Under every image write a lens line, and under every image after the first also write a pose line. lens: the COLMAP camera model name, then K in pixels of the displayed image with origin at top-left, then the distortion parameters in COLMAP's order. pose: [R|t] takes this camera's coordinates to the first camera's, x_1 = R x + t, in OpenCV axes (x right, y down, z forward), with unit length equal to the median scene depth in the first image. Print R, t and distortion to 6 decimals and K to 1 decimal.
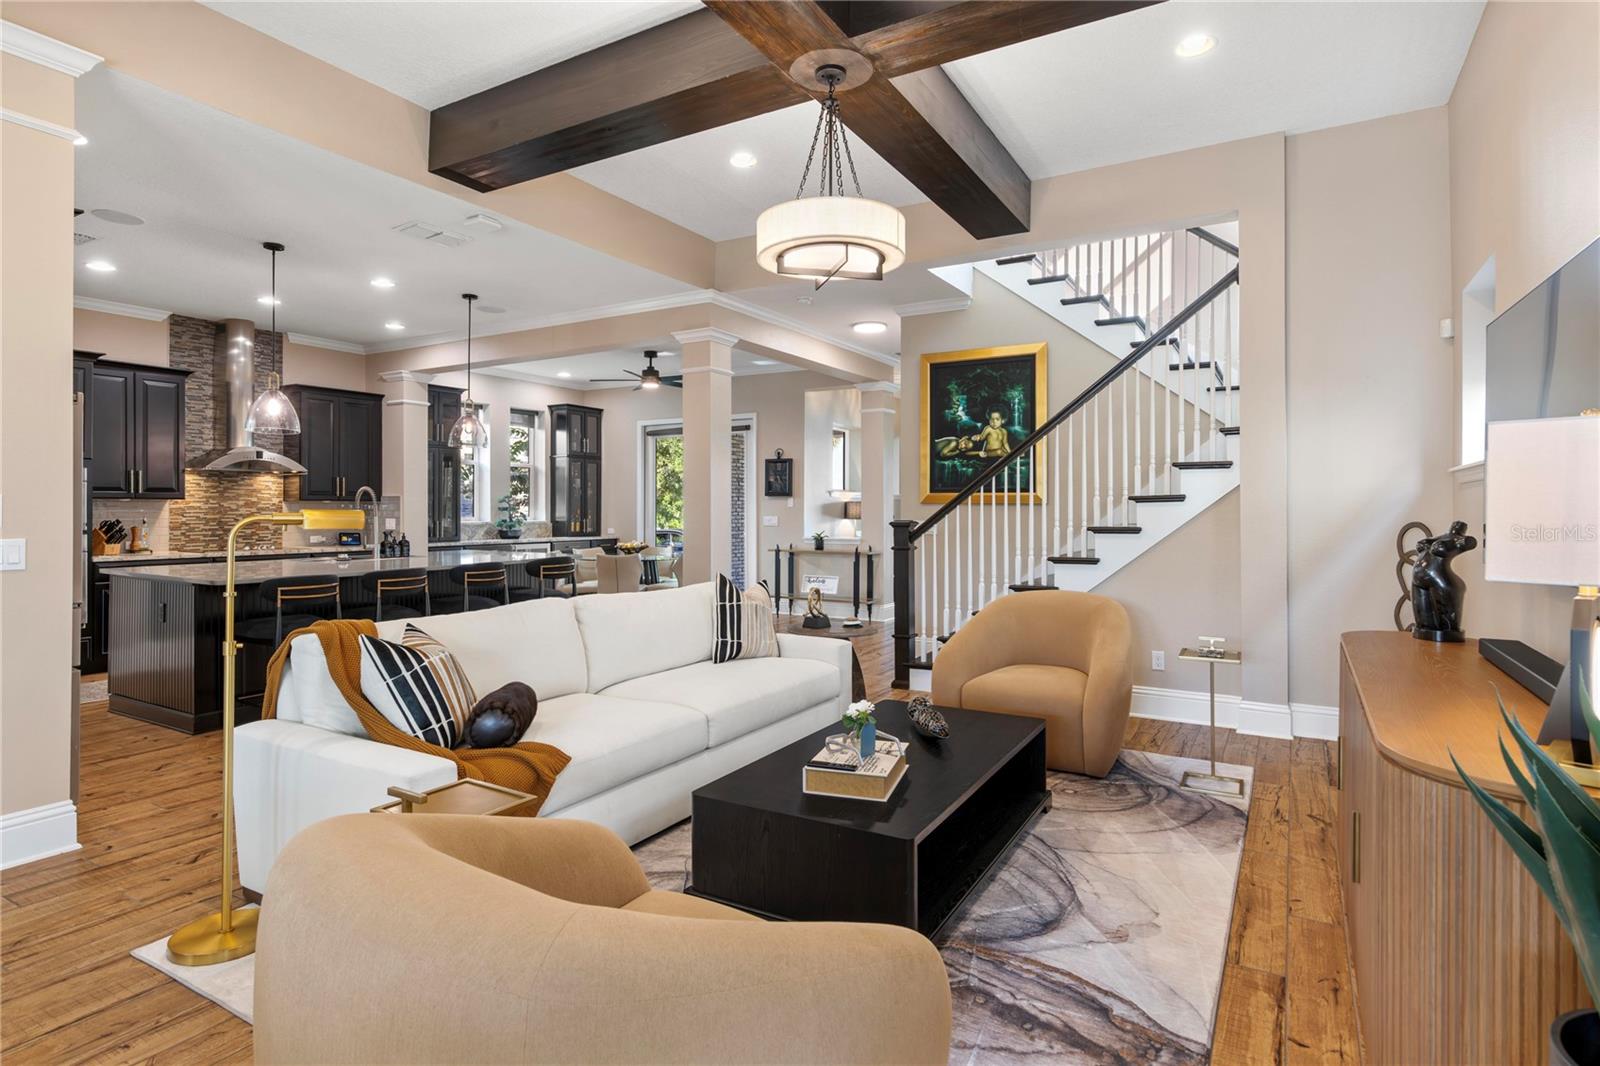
lens RADIAL K [[823.2, 0, 795.7], [0, 823.2, 513.0], [0, 0, 1]] dist [0.000106, -0.000497]
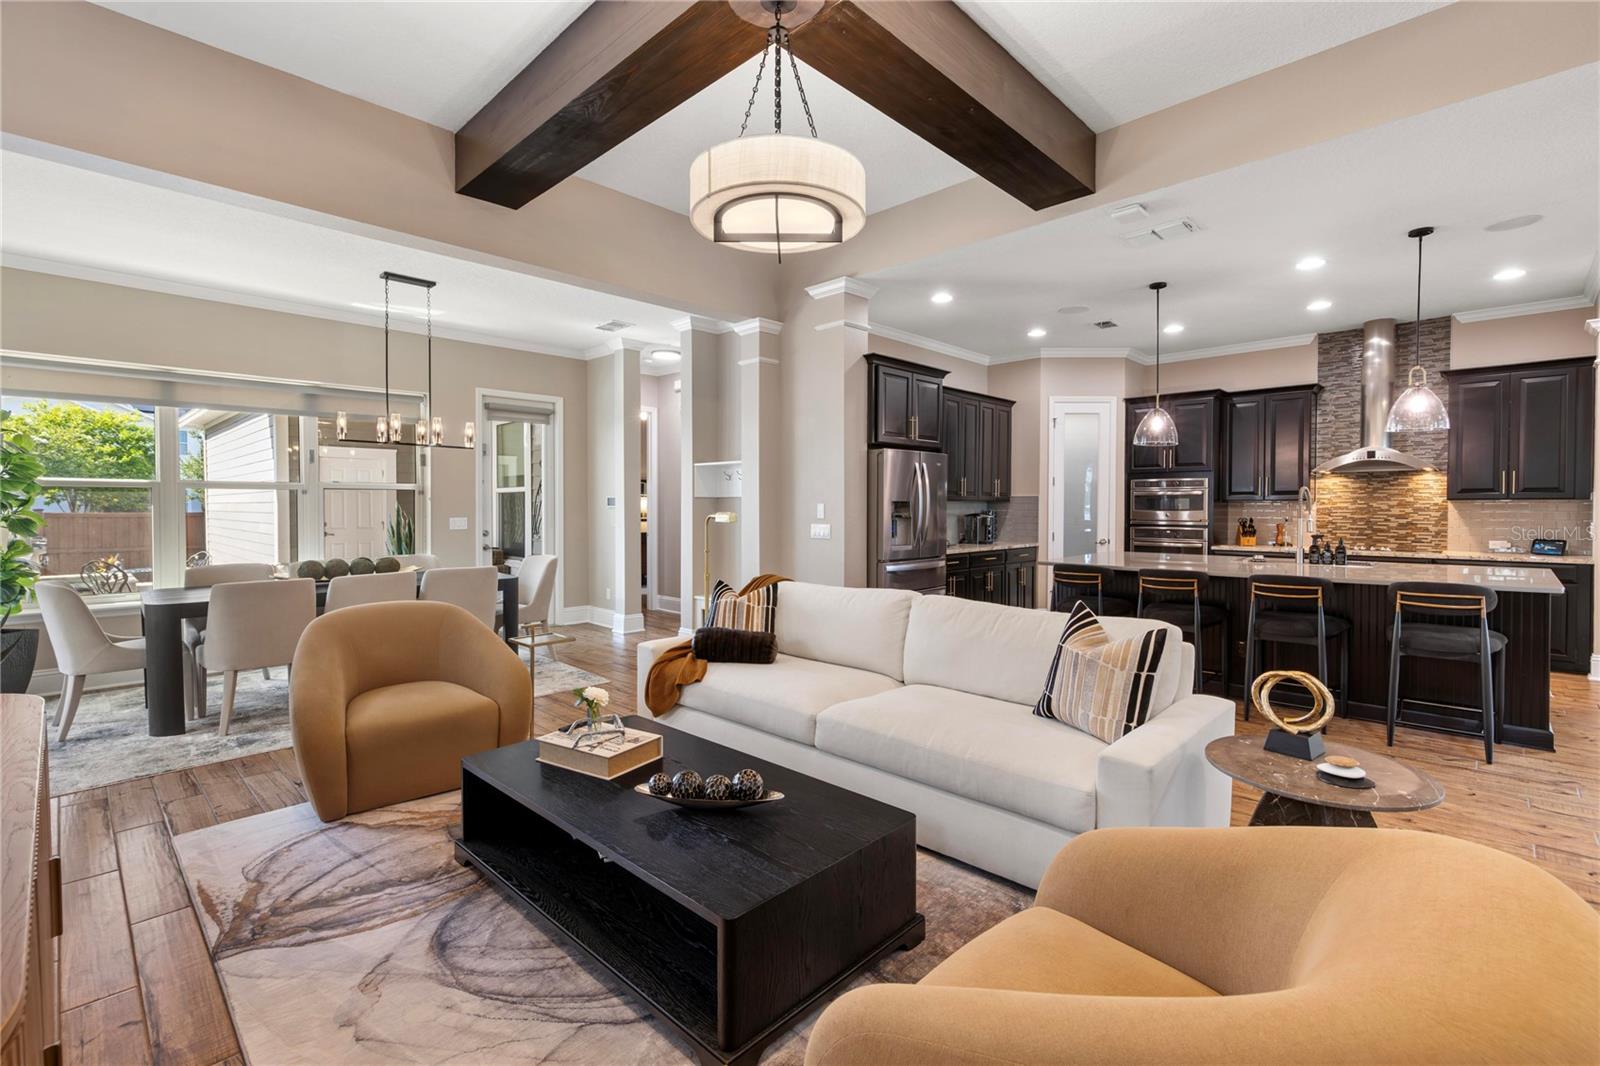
lens RADIAL K [[719.0, 0, 806.5], [0, 719.0, 518.3], [0, 0, 1]] dist [0.007778, -0.000167]
pose [[-0.225286, 0.014979, -0.974177, 0.353284], [-0.003831, 0.999860, 0.016260, -0.005942], [0.974285, 0.007395, -0.225197, 0.551149]]
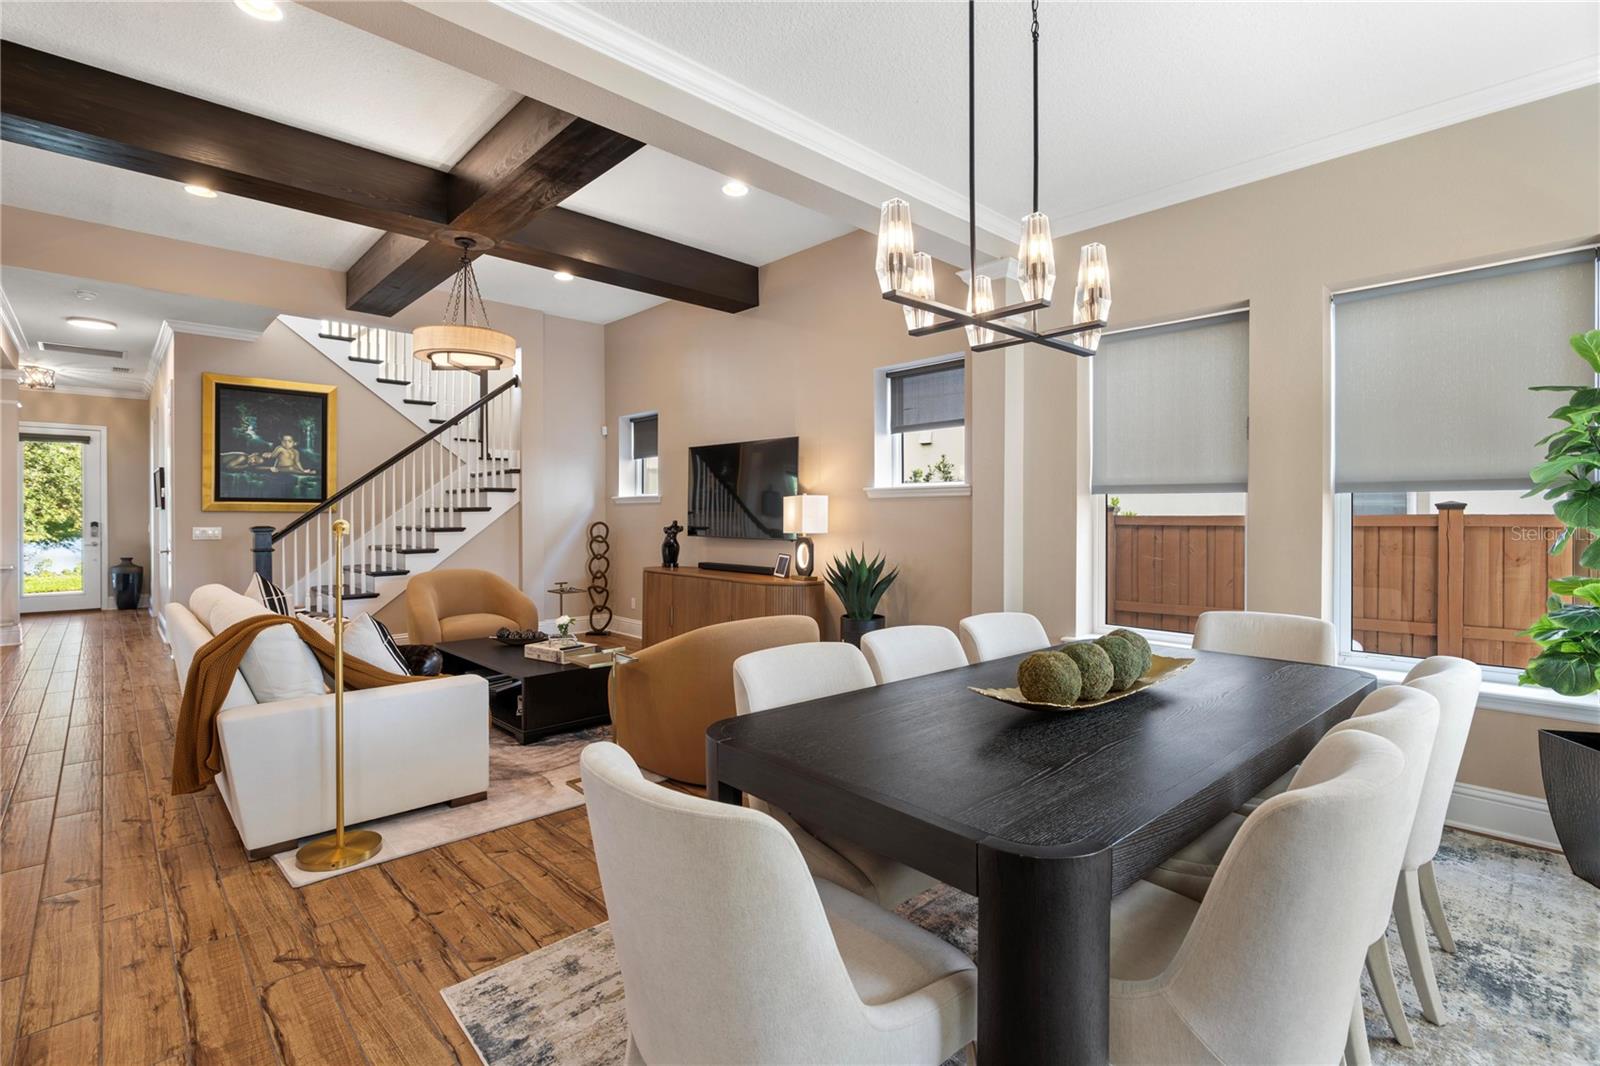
lens RADIAL K [[750.2, 0, 797.7], [0, 750.2, 518.0], [0, 0, 1]] dist [-0.004324, 0.001038]
pose [[0.278492, -0.008851, 0.960398, -0.540731], [0.006645, 0.999951, 0.007289, -0.005004], [-0.960416, 0.004352, 0.278537, -0.008947]]
